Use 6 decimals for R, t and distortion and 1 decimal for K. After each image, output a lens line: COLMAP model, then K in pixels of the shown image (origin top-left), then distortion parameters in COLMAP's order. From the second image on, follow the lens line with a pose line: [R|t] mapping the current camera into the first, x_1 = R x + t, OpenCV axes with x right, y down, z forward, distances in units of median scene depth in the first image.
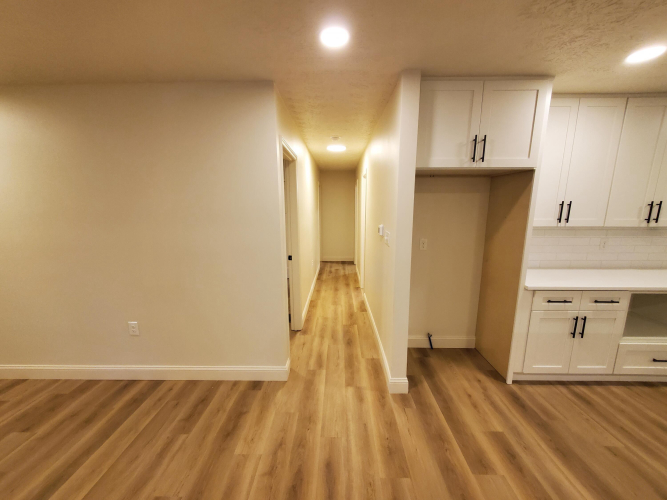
lens RADIAL K [[263.8, 0, 333.5], [0, 263.8, 252.8], [0, 0, 1]] dist [0.002279, 0.000085]
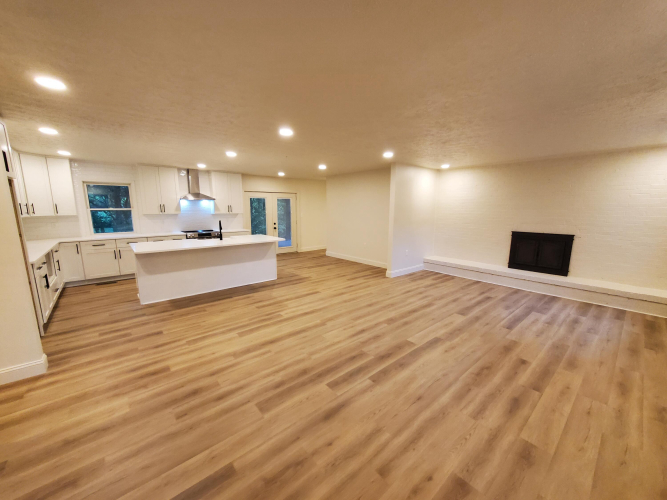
lens RADIAL K [[263.8, 0, 333.5], [0, 263.8, 252.8], [0, 0, 1]] dist [0.002279, 0.000085]
pose [[-0.661417, -0.129630, 0.738731, -1.366739], [0.136209, 0.947812, 0.288272, -0.104853], [-0.737546, 0.291289, -0.609242, 0.642355]]
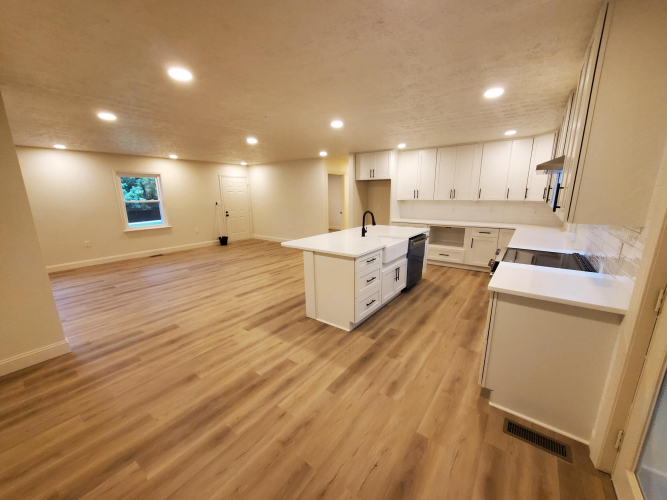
lens RADIAL K [[263.8, 0, 333.5], [0, 263.8, 252.8], [0, 0, 1]] dist [0.002279, 0.000085]
pose [[0.811648, 0.121470, -0.571377, 1.858596], [-0.098270, 0.992593, 0.071423, 0.323013], [0.575821, -0.001821, 0.817574, -1.628031]]
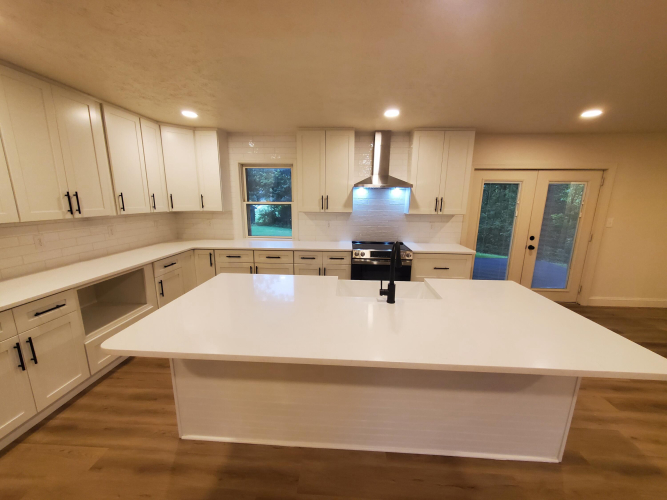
lens RADIAL K [[263.8, 0, 333.5], [0, 263.8, 252.8], [0, 0, 1]] dist [0.002279, 0.000085]
pose [[0.043051, -0.202368, 0.978363, 0.269418], [0.173741, 0.965866, 0.192138, 0.003630], [-0.983850, 0.161710, 0.076742, 0.009170]]
